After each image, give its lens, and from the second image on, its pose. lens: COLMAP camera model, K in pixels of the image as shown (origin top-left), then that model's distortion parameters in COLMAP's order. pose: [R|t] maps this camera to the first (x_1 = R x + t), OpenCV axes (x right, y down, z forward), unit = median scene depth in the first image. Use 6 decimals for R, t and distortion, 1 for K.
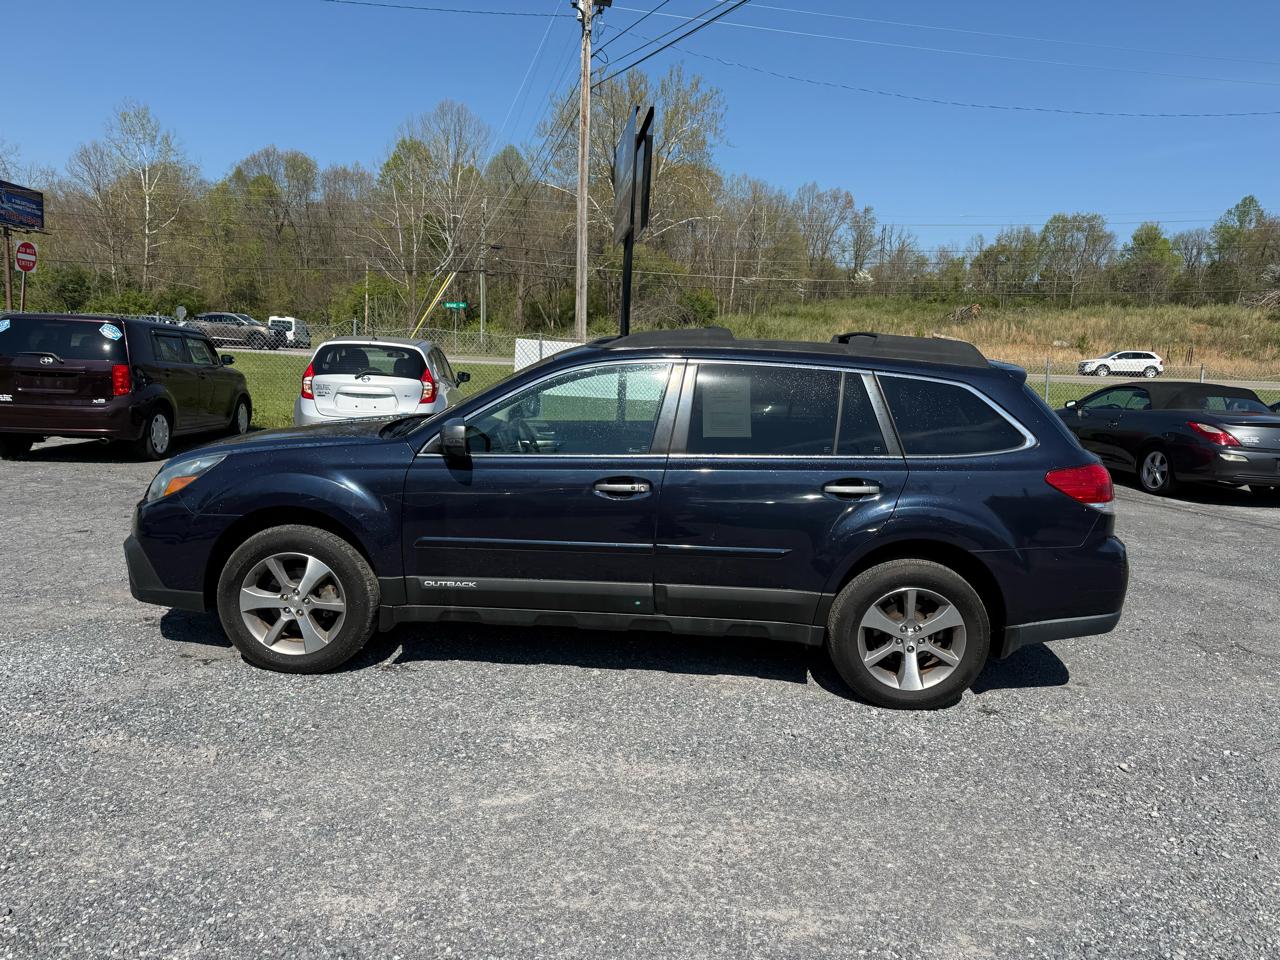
lens RADIAL K [[886.6, 0, 653.5], [0, 886.6, 517.8], [0, 0, 1]] dist [0.064358, -0.071981]
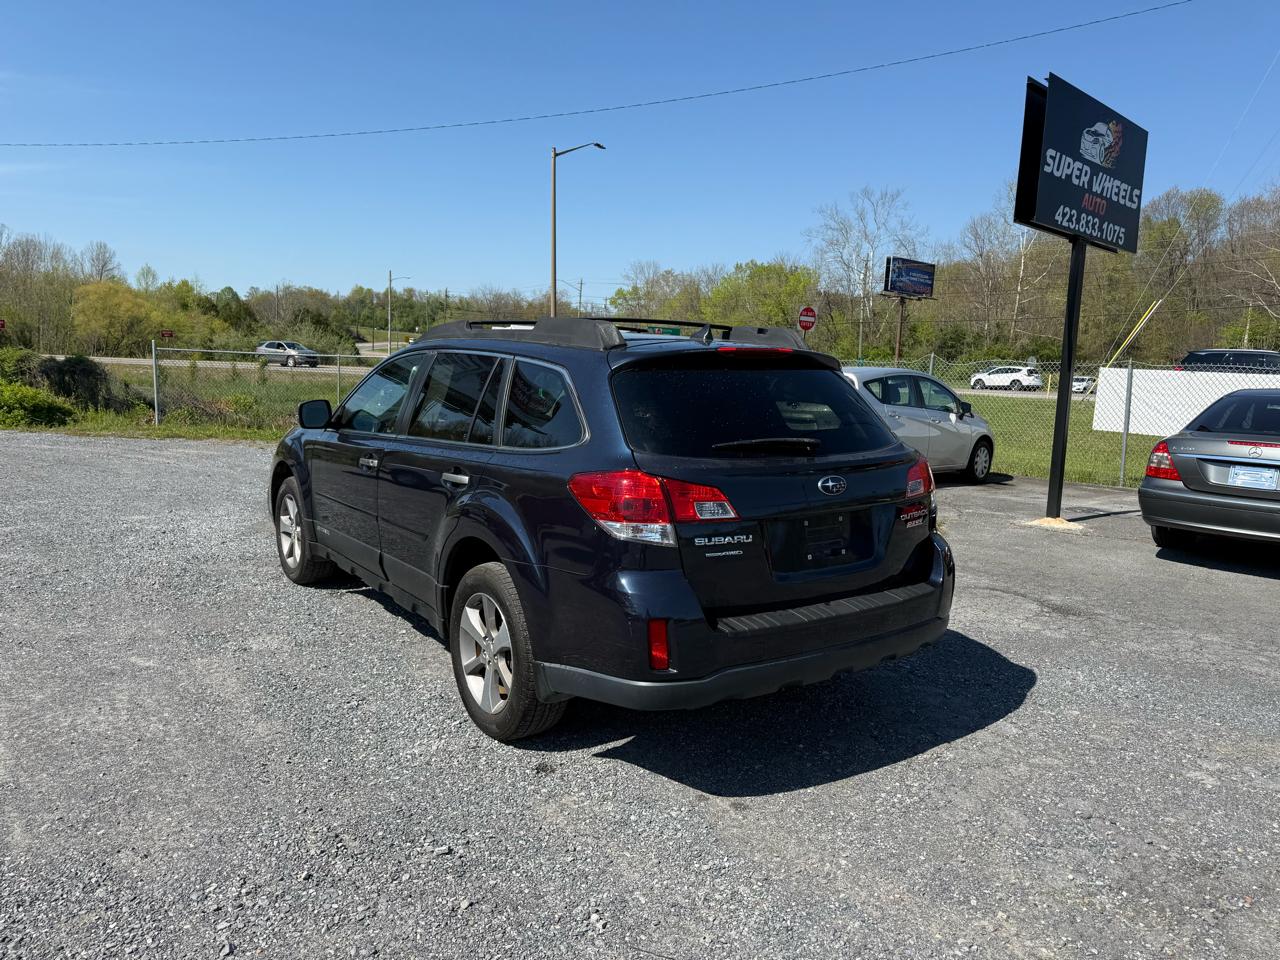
lens RADIAL K [[895.7, 0, 641.2], [0, 895.7, 498.3], [0, 0, 1]] dist [0.099301, -0.140245]
pose [[0.600547, 0.091051, -0.794389, 0.415847], [-0.153346, 0.988169, -0.002665, -0.014270], [0.784748, 0.123416, 0.607404, 0.215043]]
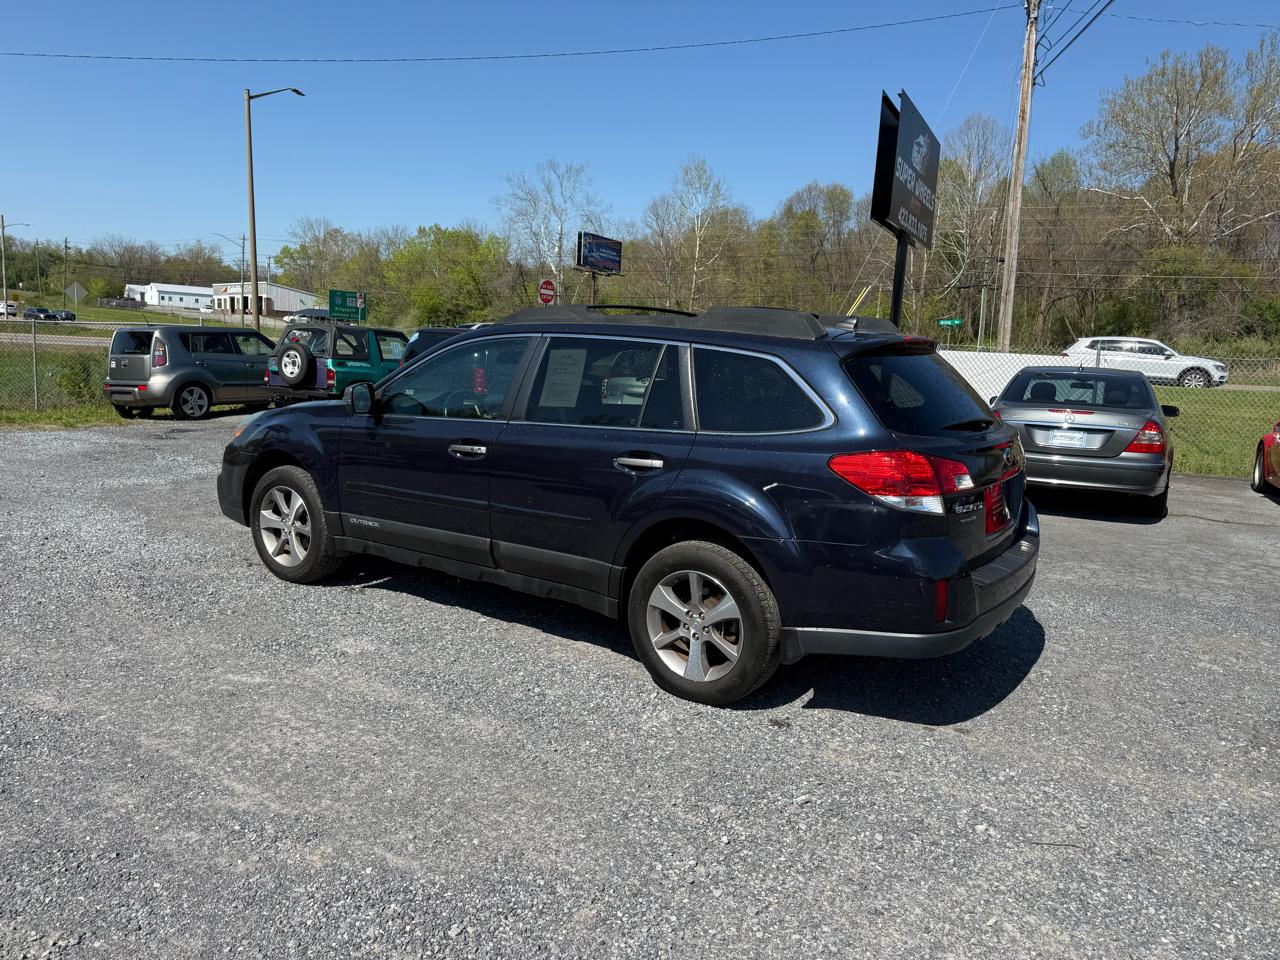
lens RADIAL K [[890.9, 0, 646.9], [0, 890.9, 514.4], [0, 0, 1]] dist [0.124548, -0.189757]
pose [[0.839630, 0.089170, -0.535789, 0.285924], [-0.104938, 0.994478, 0.001062, 0.008748], [0.532925, 0.055333, 0.844351, 0.065727]]
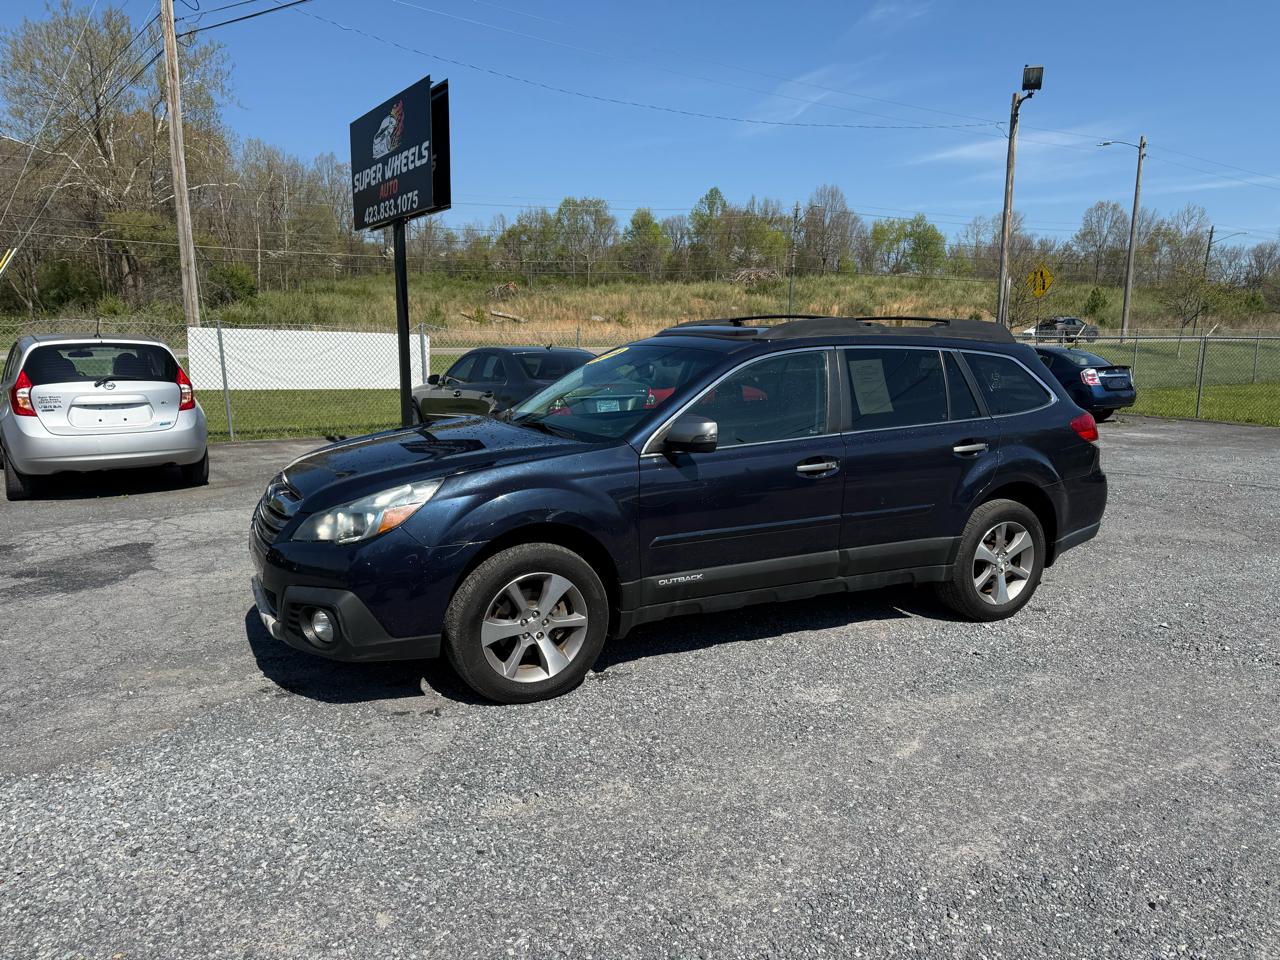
lens RADIAL K [[875.3, 0, 648.6], [0, 875.3, 532.4], [0, 0, 1]] dist [0.053675, -0.064251]
pose [[0.879683, -0.138526, 0.454939, -0.272857], [0.118924, 0.990319, 0.071591, -0.021213], [-0.460452, -0.008874, 0.887640, 0.049988]]
